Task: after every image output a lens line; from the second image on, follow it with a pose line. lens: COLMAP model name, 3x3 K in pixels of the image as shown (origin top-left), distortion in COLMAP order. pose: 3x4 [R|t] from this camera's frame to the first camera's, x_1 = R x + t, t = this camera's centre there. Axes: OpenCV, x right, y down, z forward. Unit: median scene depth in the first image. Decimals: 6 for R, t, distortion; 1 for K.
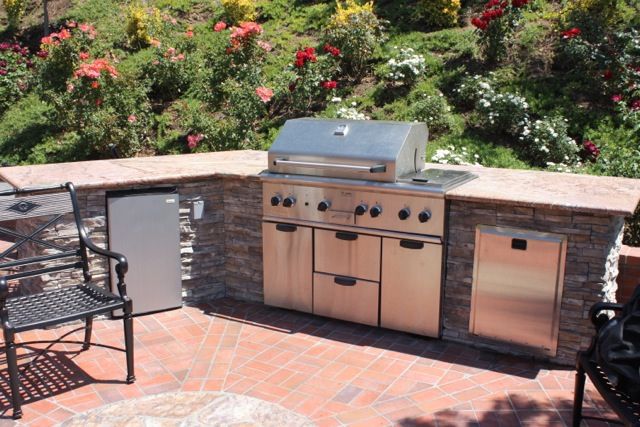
lens RADIAL K [[614.6, 0, 319.4], [0, 614.6, 220.5], [0, 0, 1]] dist [-0.148352, 0.150089]
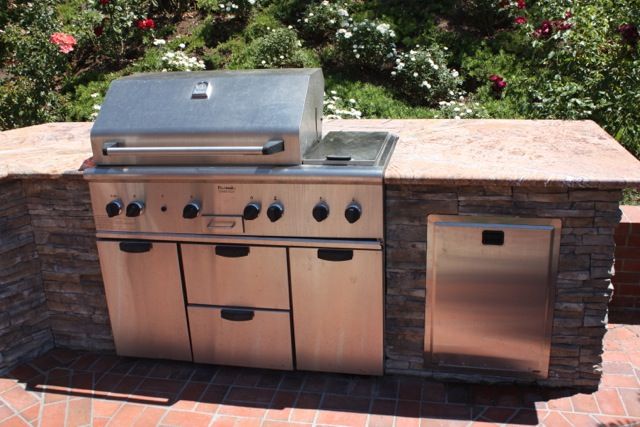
lens RADIAL K [[614.6, 0, 319.4], [0, 614.6, 220.5], [0, 0, 1]] dist [-0.148352, 0.150089]
pose [[0.950412, -0.139976, 0.277711, -0.040409], [0.111045, 0.986859, 0.117382, -0.065114], [-0.290492, -0.080723, 0.953466, 0.299594]]
